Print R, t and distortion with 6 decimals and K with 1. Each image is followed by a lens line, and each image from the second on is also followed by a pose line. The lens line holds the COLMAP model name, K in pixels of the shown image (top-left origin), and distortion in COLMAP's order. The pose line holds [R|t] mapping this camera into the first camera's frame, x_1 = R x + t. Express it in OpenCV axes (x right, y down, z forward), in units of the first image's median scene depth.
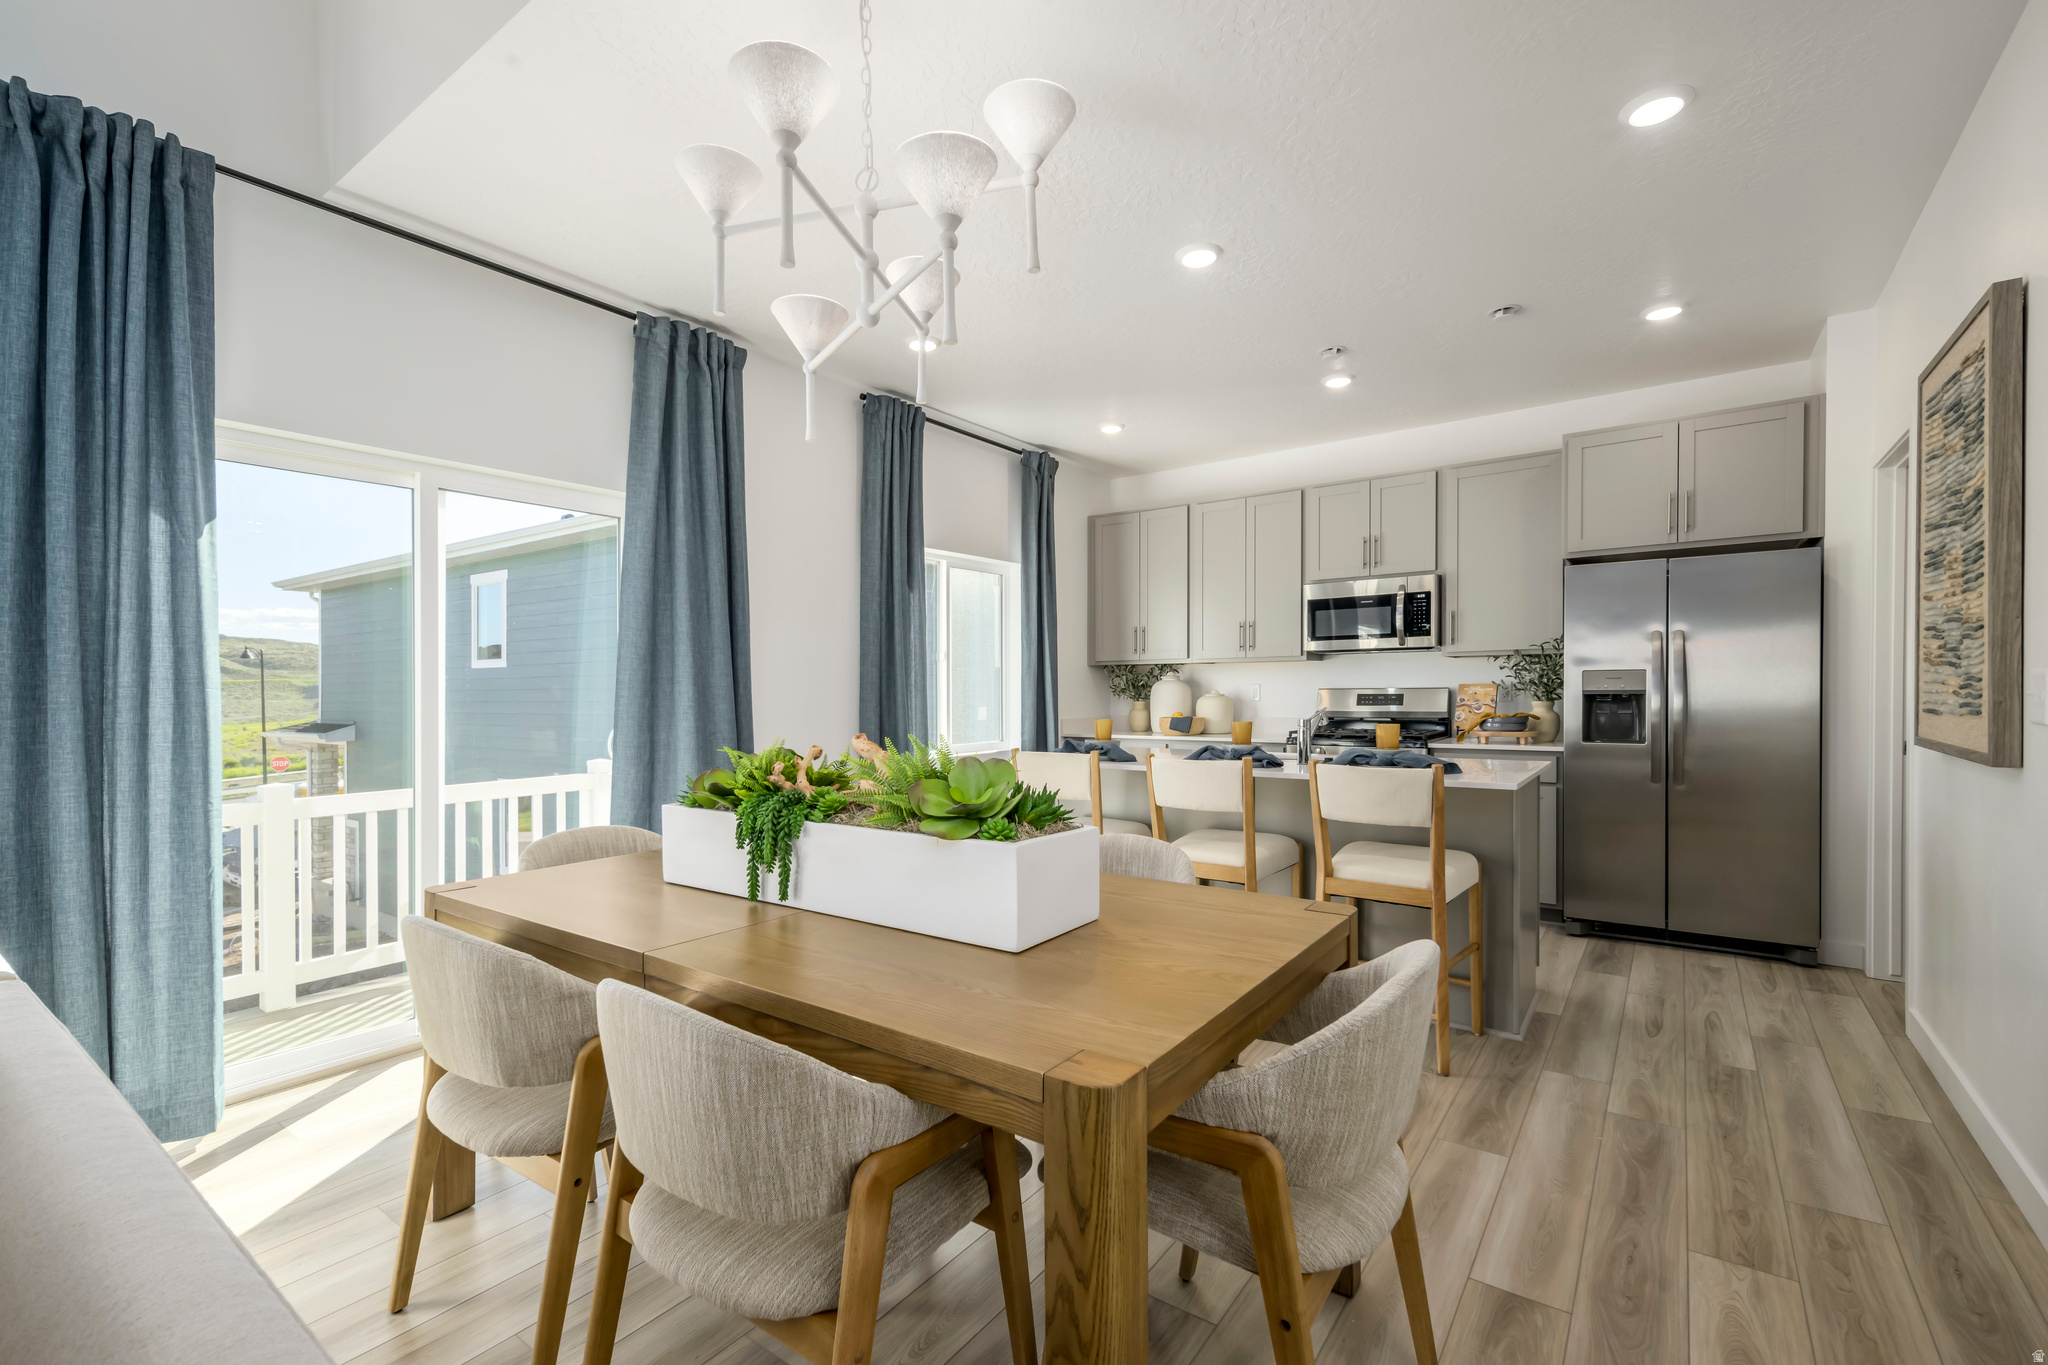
lens RADIAL K [[890.2, 0, 1029.0], [0, 890.2, 710.9], [0, 0, 1]] dist [0.002566, -0.000461]
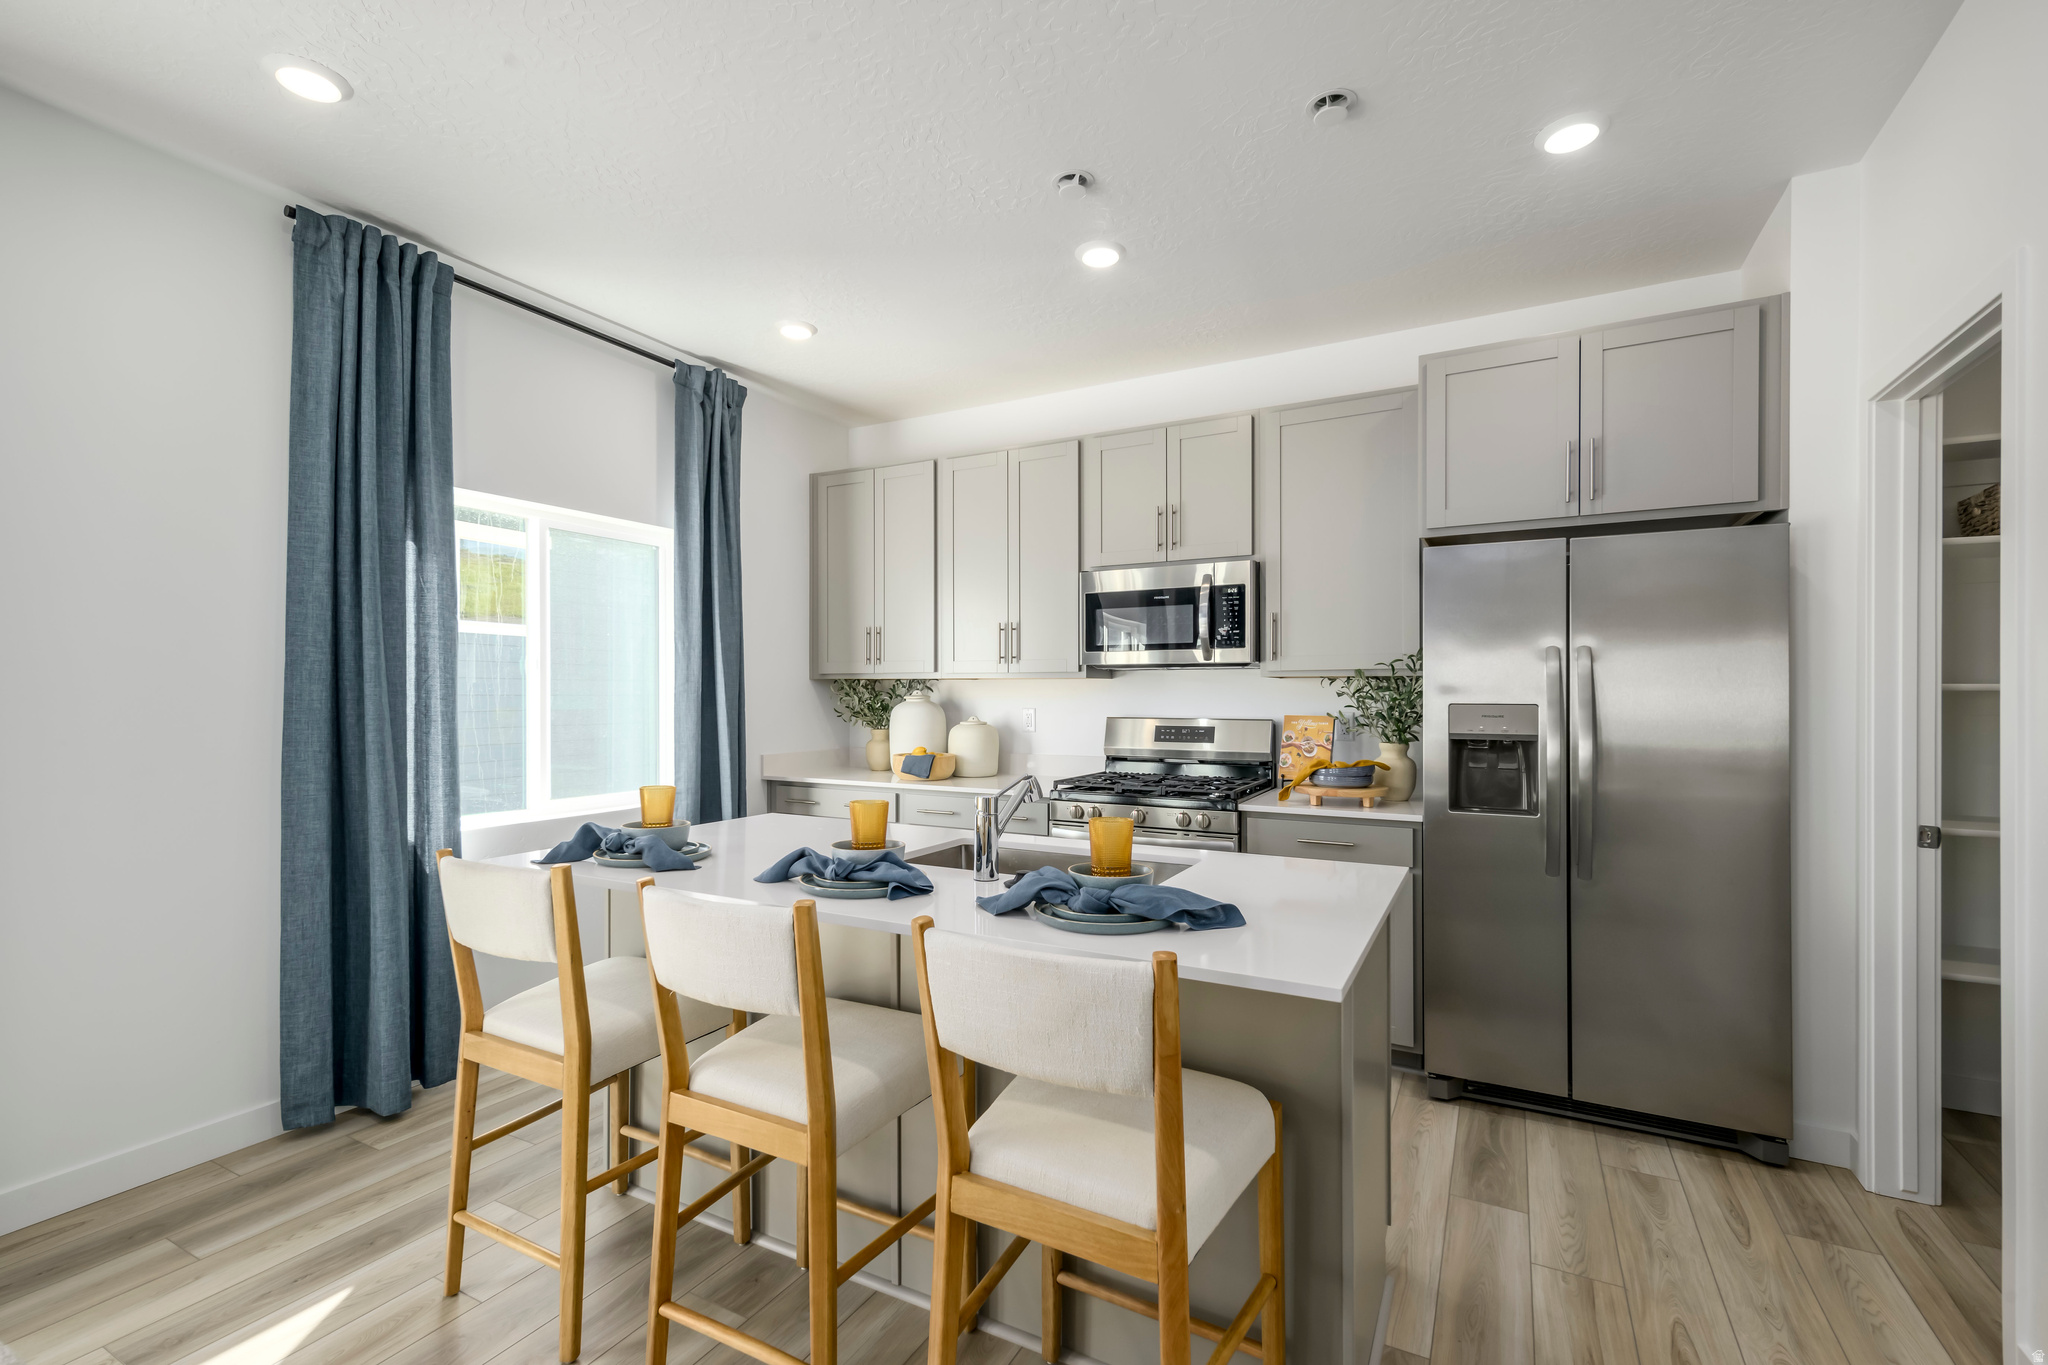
lens RADIAL K [[890.1, 0, 1040.0], [0, 890.1, 689.7], [0, 0, 1]] dist [-0.001172, -0.000205]
pose [[0.989167, 0.012535, 0.146258, 0.196469], [-0.008057, 0.999482, -0.031172, -0.028853], [-0.146573, 0.029656, 0.988755, 0.343894]]
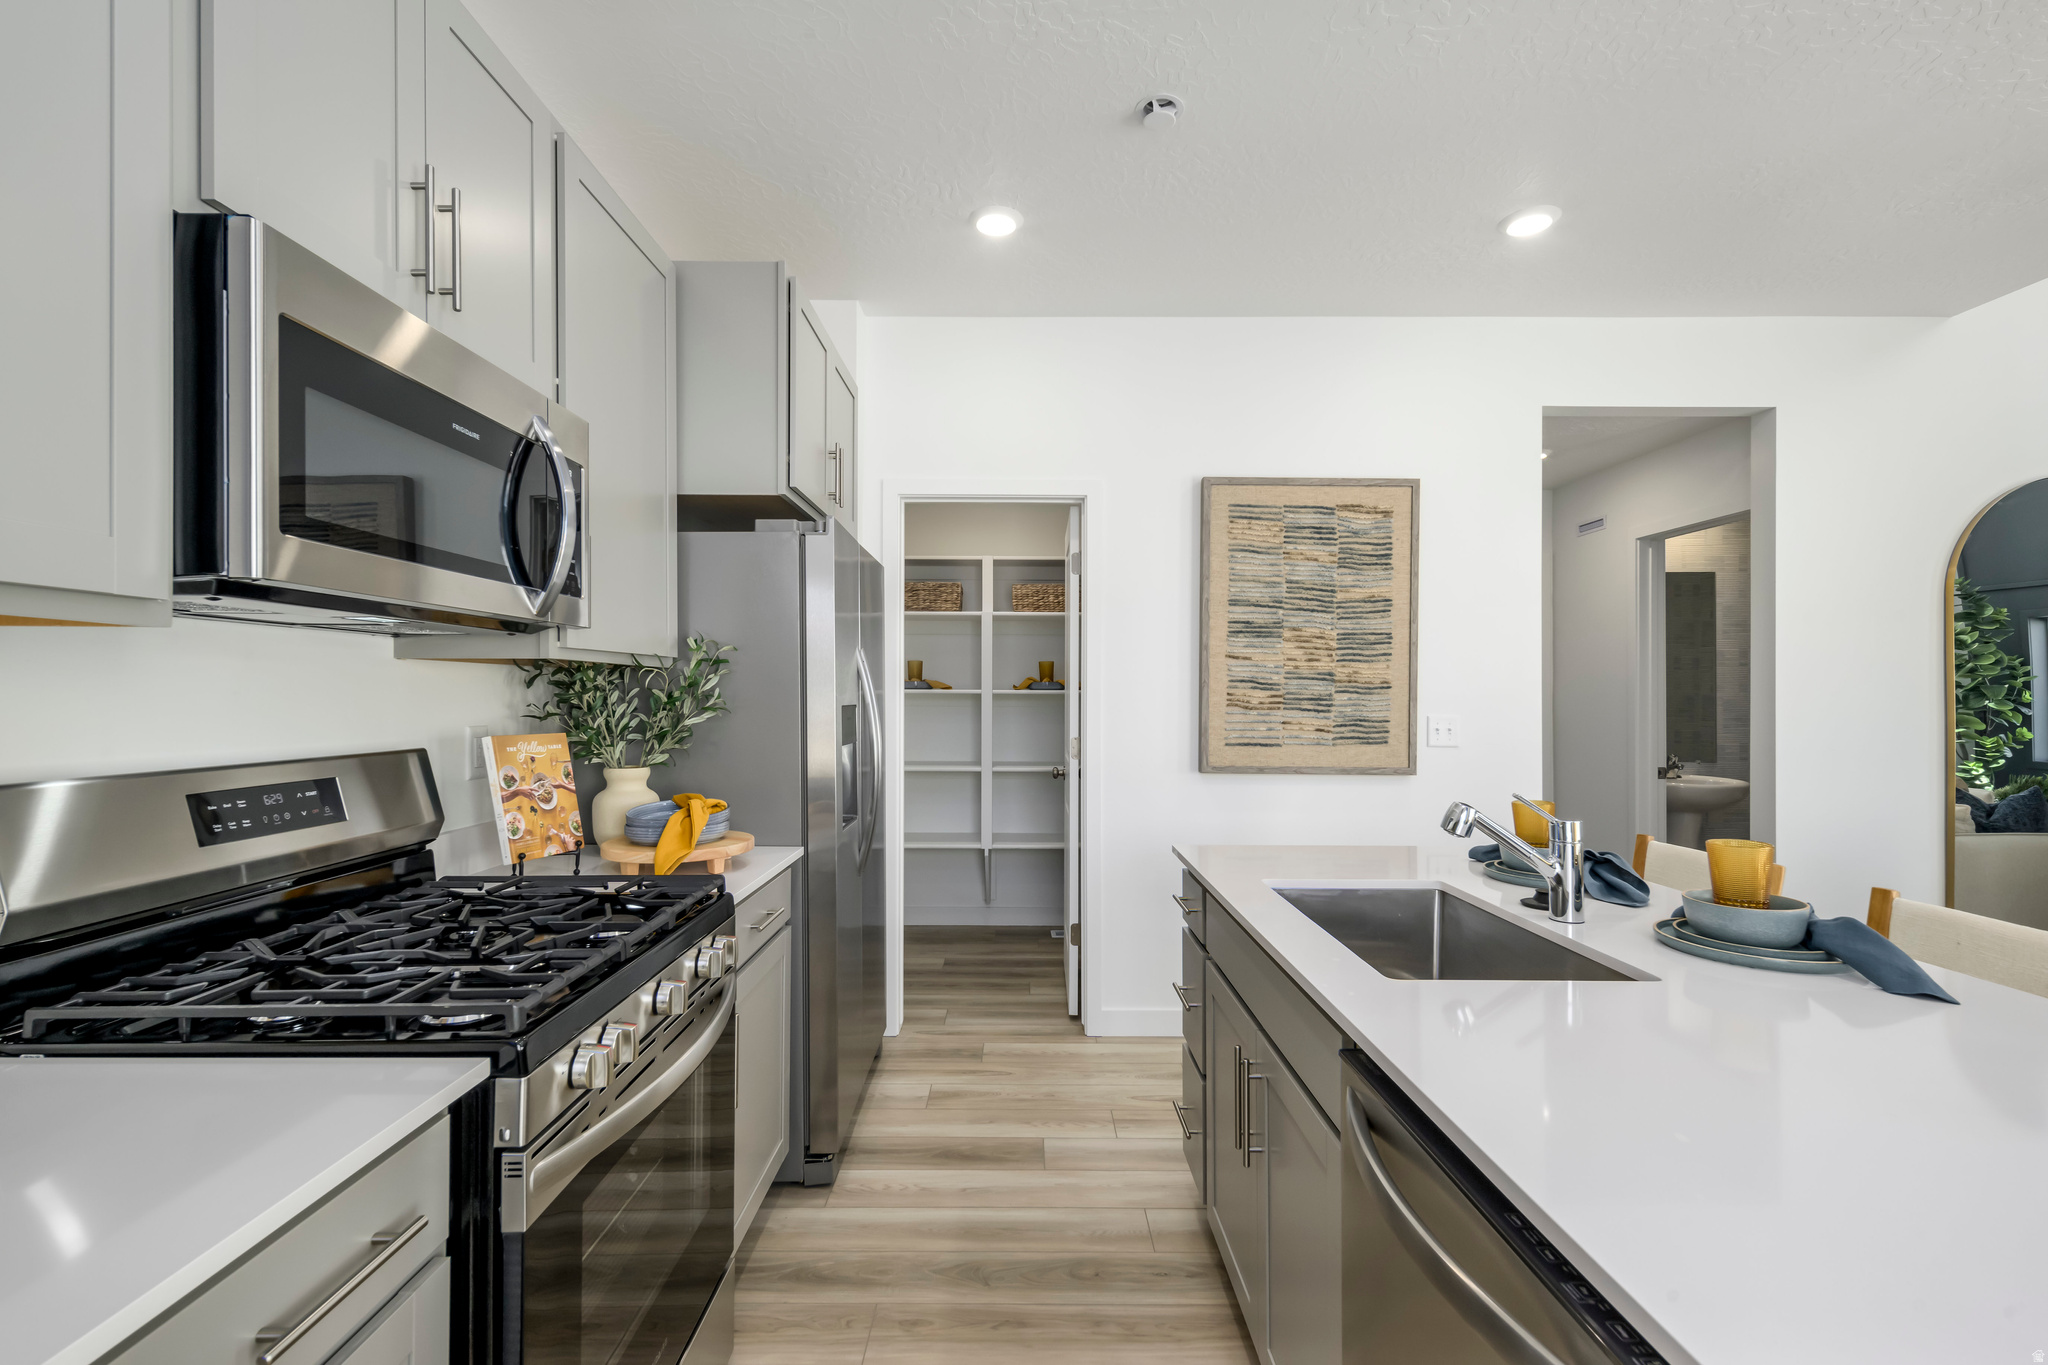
lens RADIAL K [[890.2, 0, 1029.0], [0, 890.2, 710.9], [0, 0, 1]] dist [0.002566, -0.000461]
pose [[-0.592741, -0.001485, 0.805392, 0.084554], [0.025488, 0.999463, 0.020601, -0.044515], [-0.804990, 0.032739, -0.592385, 1.109640]]
